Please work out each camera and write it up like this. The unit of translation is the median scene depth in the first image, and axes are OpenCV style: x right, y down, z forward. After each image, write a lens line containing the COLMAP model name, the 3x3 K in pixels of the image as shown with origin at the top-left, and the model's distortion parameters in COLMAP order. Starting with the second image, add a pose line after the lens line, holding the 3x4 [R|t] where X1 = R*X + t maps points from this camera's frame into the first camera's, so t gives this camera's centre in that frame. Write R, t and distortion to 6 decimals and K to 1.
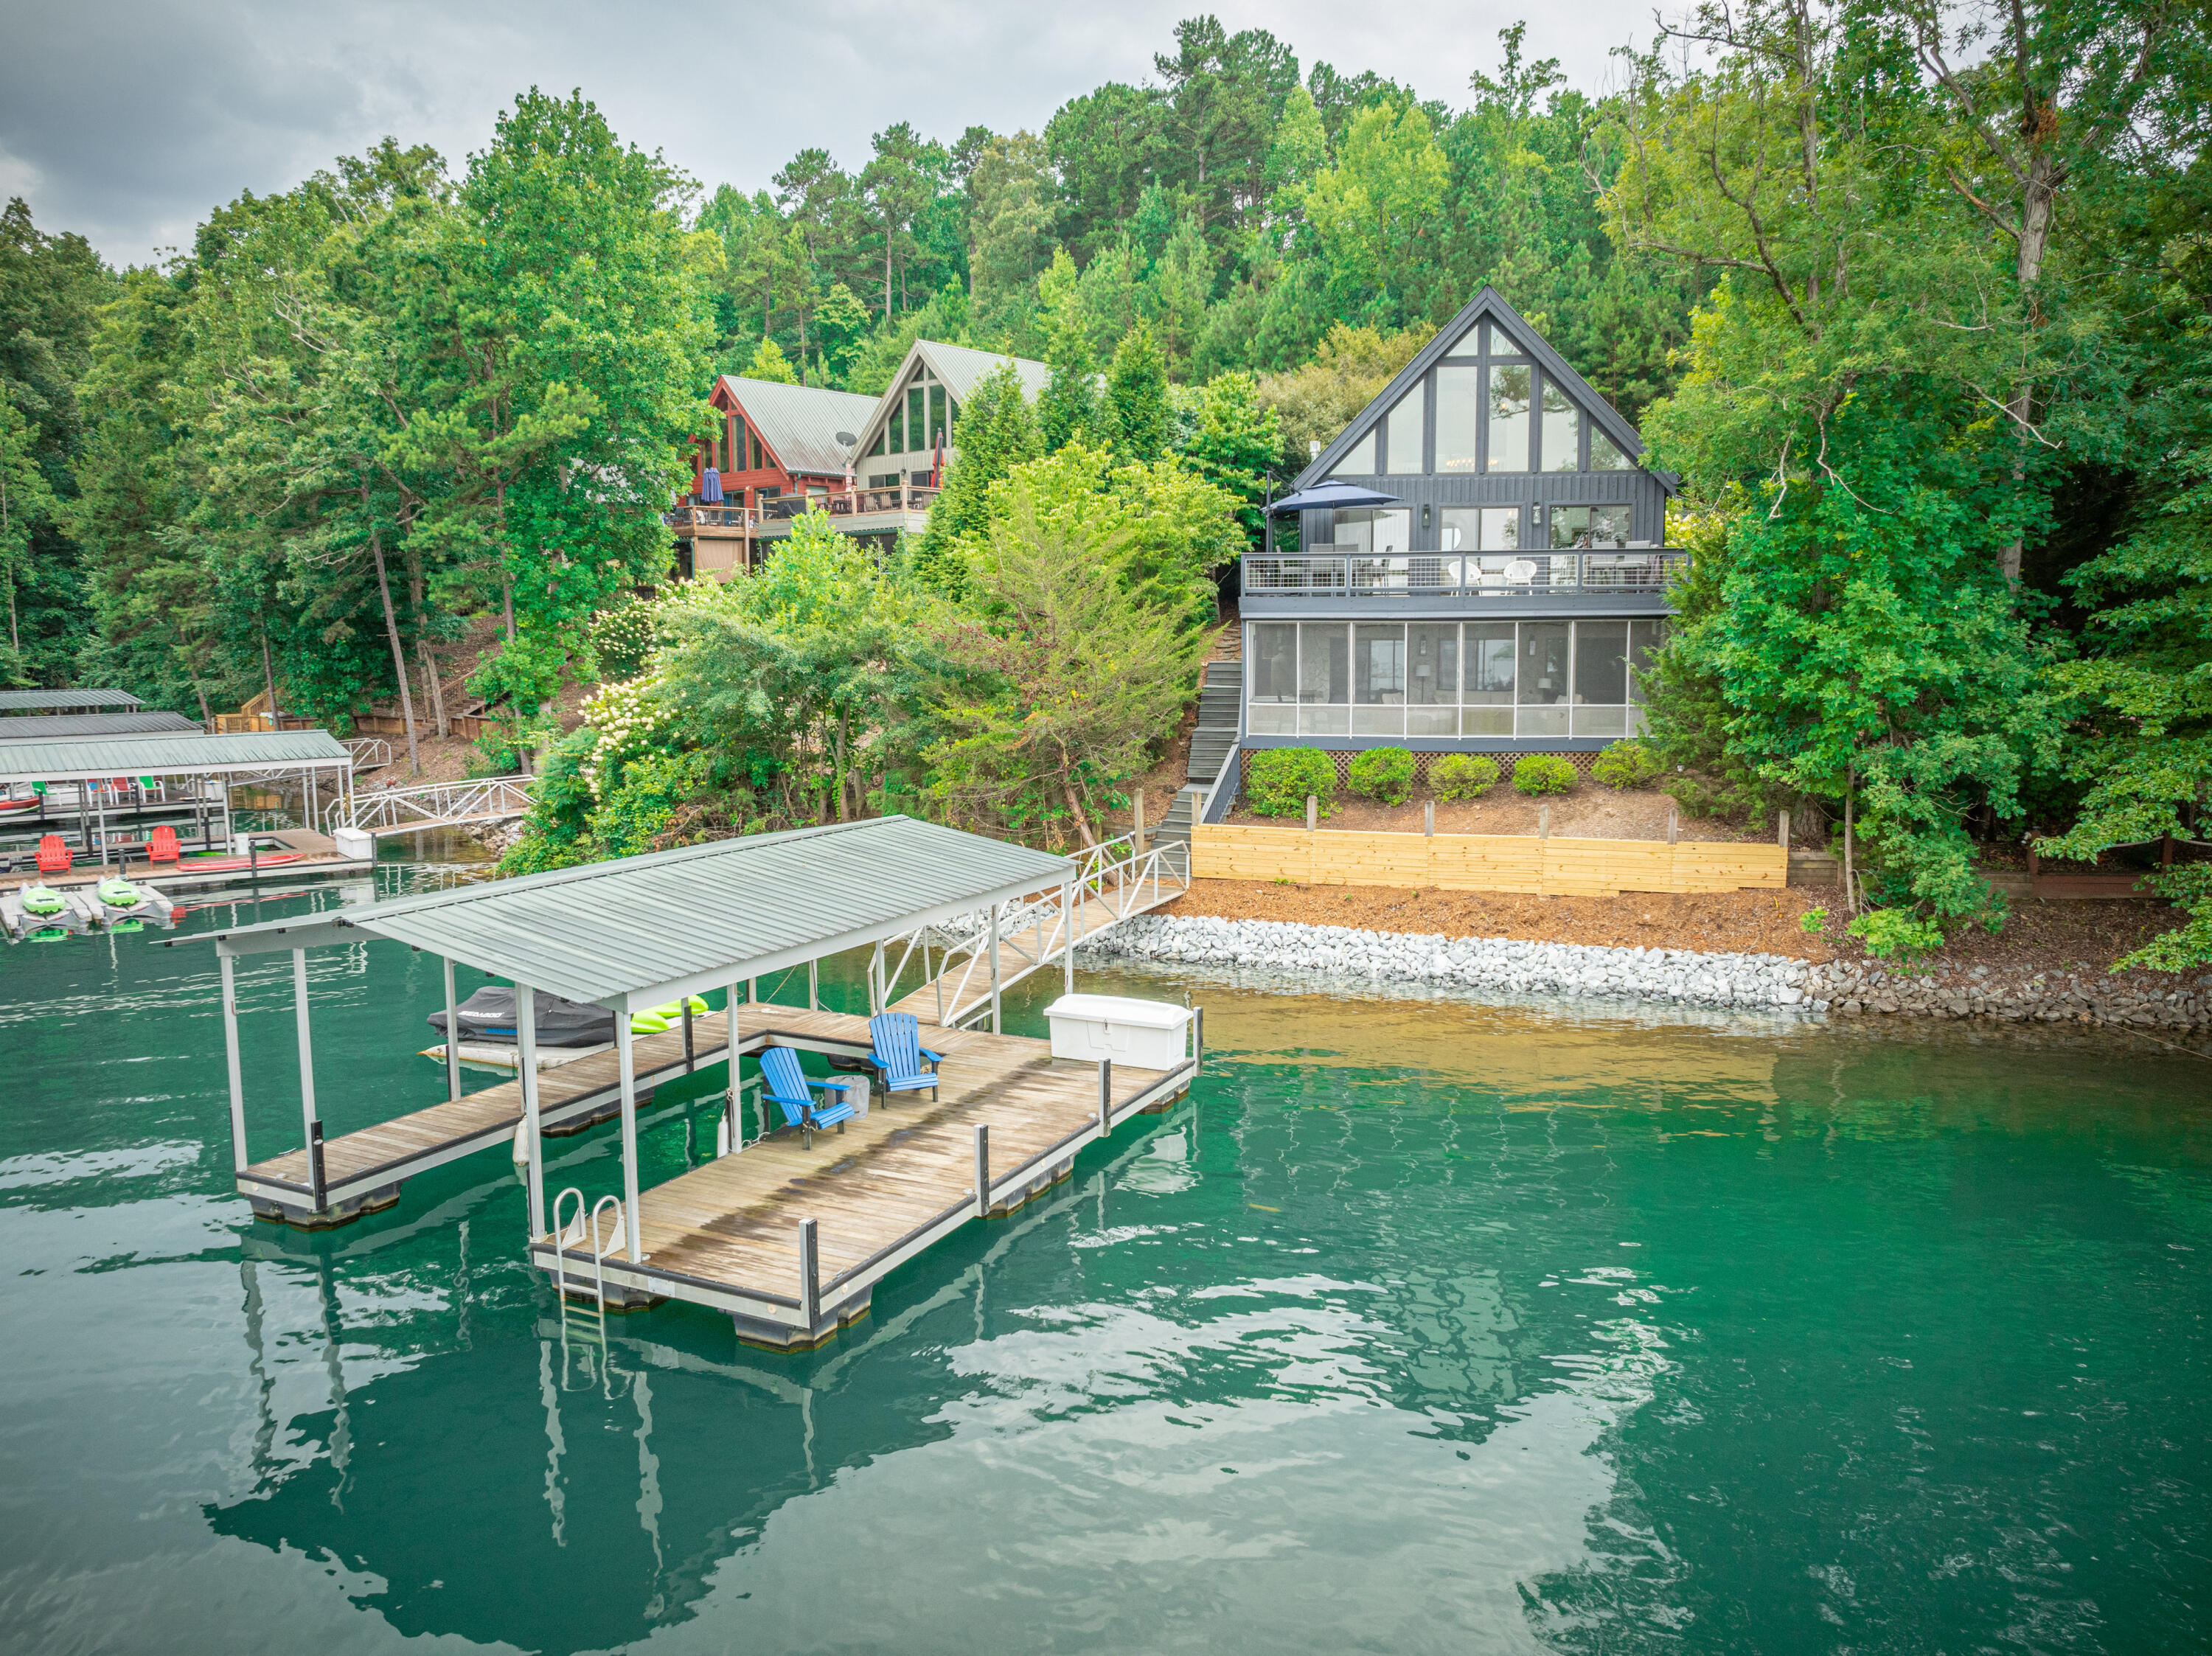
lens RADIAL K [[1548.9, 0, 1106.0], [0, 1548.9, 828.0], [0, 0, 1]] dist [-0.029832, -0.029258]
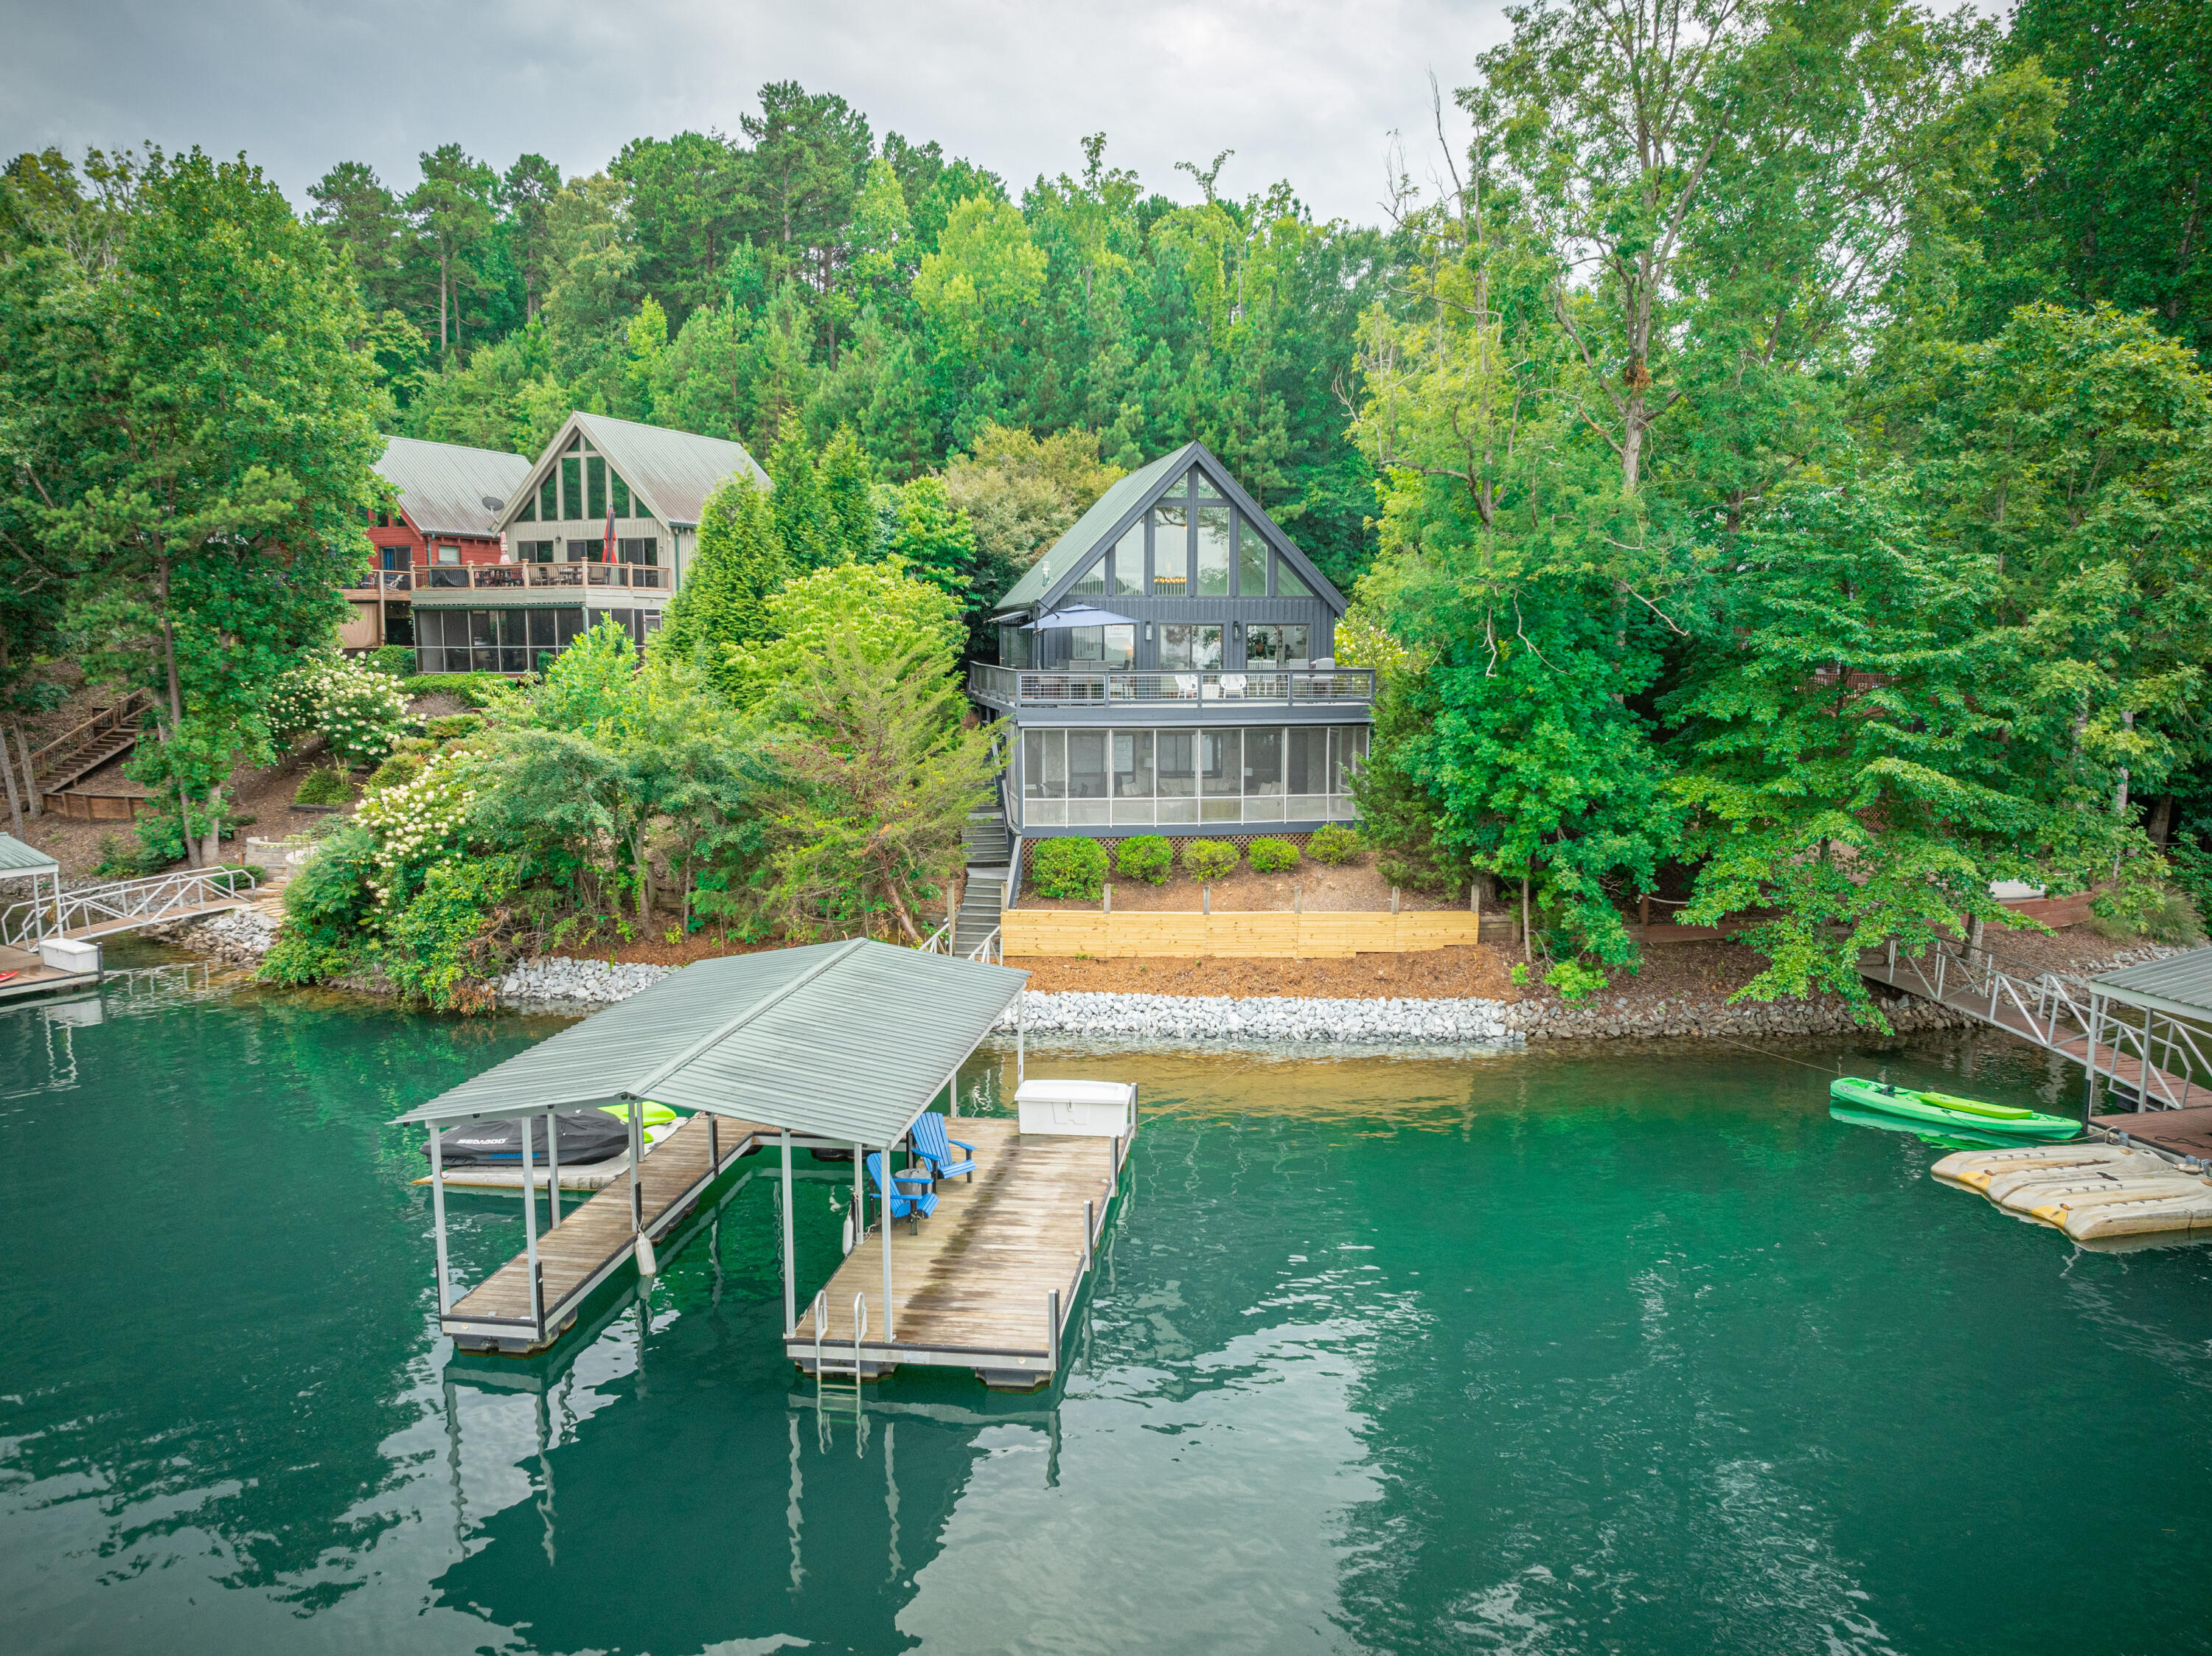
lens RADIAL K [[1548.9, 0, 1106.0], [0, 1548.9, 828.0], [0, 0, 1]] dist [-0.029832, -0.029258]
pose [[0.946484, -0.032562, 0.321105, -0.223158], [0.033957, 0.999422, 0.001256, -0.058519], [-0.320960, 0.009715, 0.947043, -0.115330]]
